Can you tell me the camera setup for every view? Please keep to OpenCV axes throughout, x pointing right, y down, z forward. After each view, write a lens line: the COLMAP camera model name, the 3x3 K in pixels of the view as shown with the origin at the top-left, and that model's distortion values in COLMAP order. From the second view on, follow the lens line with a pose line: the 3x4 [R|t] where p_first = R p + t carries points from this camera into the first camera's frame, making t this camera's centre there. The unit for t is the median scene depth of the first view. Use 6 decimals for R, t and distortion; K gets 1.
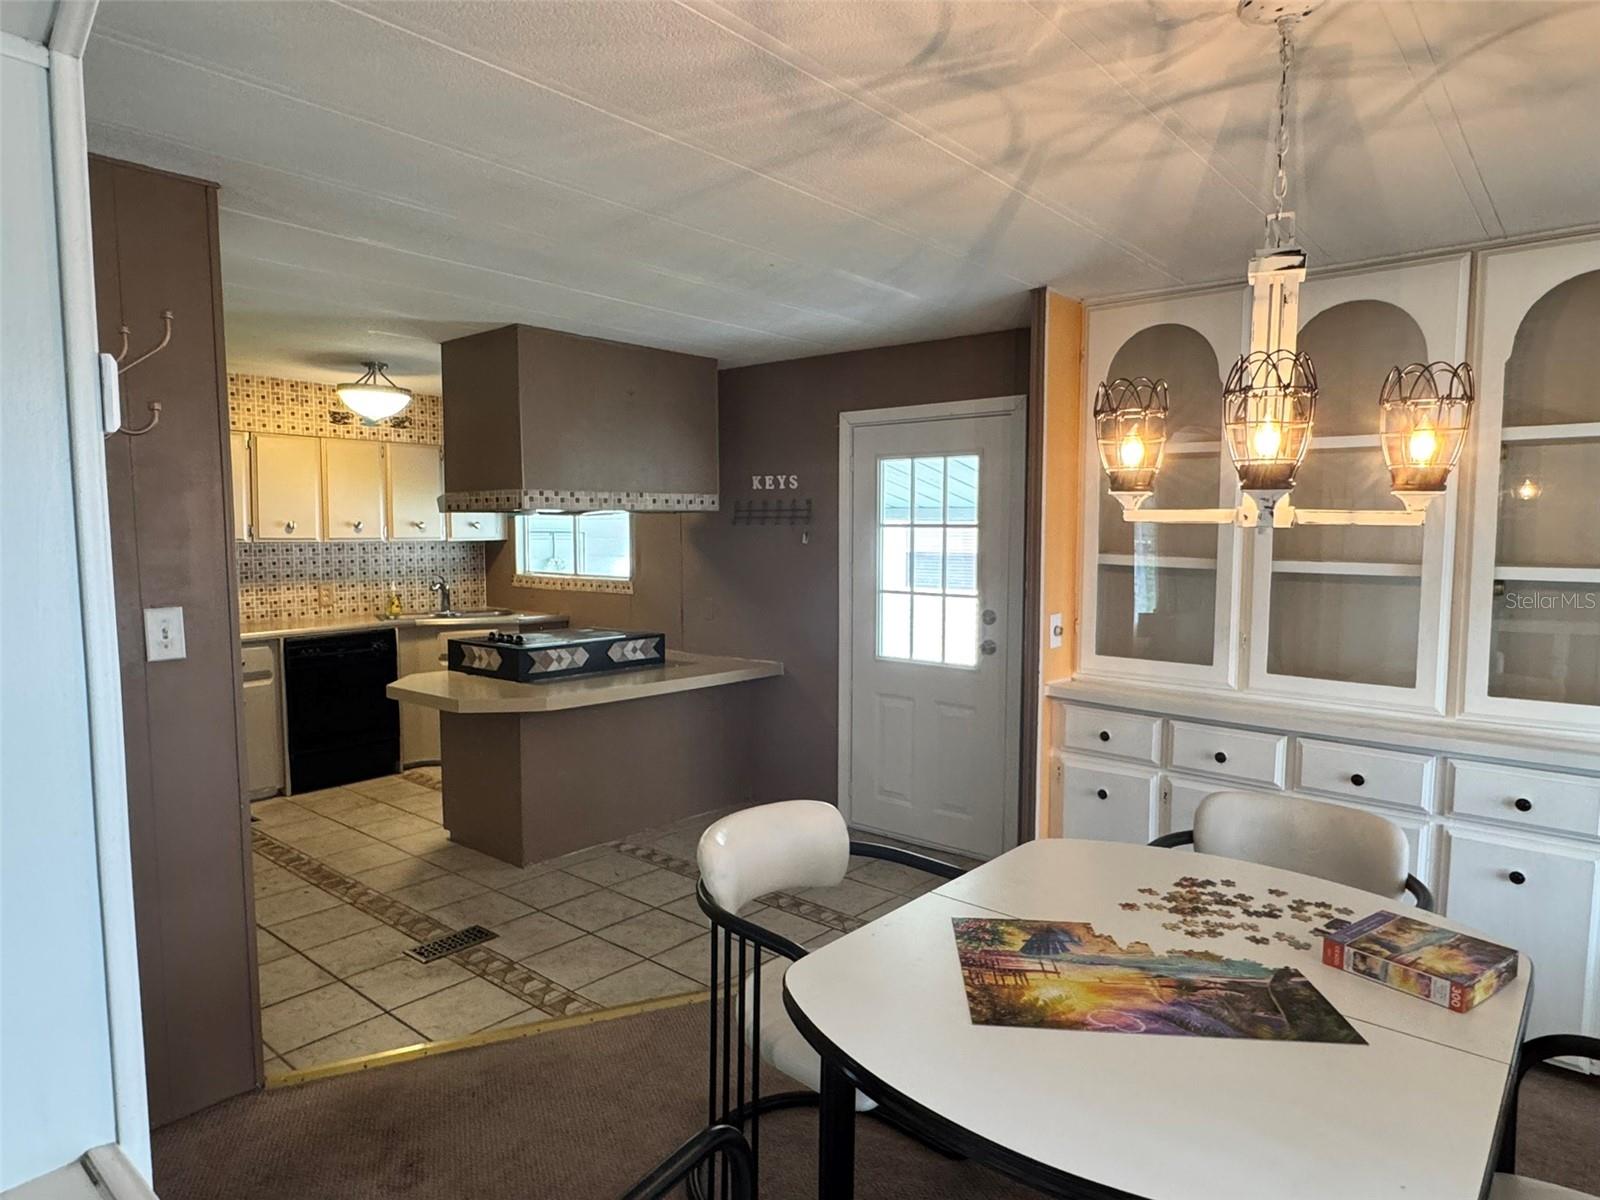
lens RADIAL K [[950.6, 0, 781.0], [0, 950.6, 605.0], [0, 0, 1]] dist [-0.004109, -0.001075]
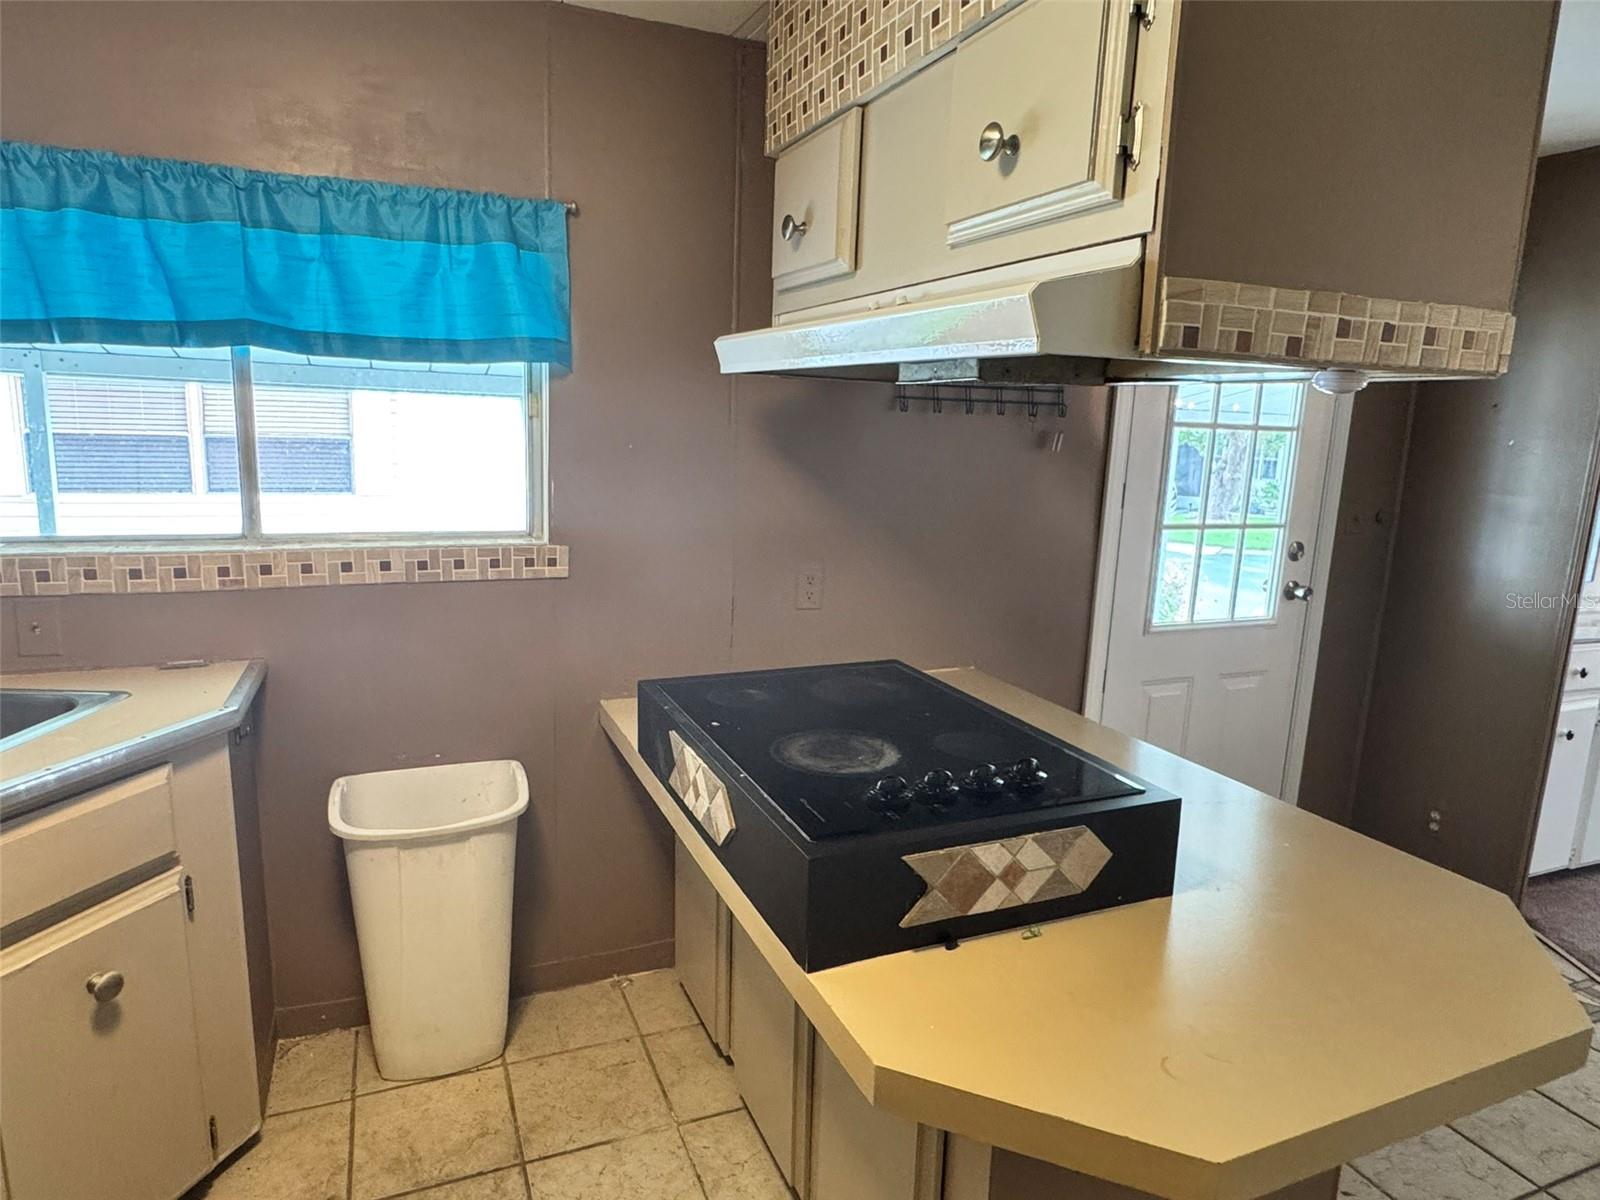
lens RADIAL K [[960.4, 0, 784.5], [0, 960.4, 598.8], [0, 0, 1]] dist [-0.000744, 0.001353]
pose [[0.450844, -0.151428, 0.879664, -0.590119], [0.039708, 0.987932, 0.149714, -0.073760], [-0.891719, -0.032568, 0.451416, 0.926590]]
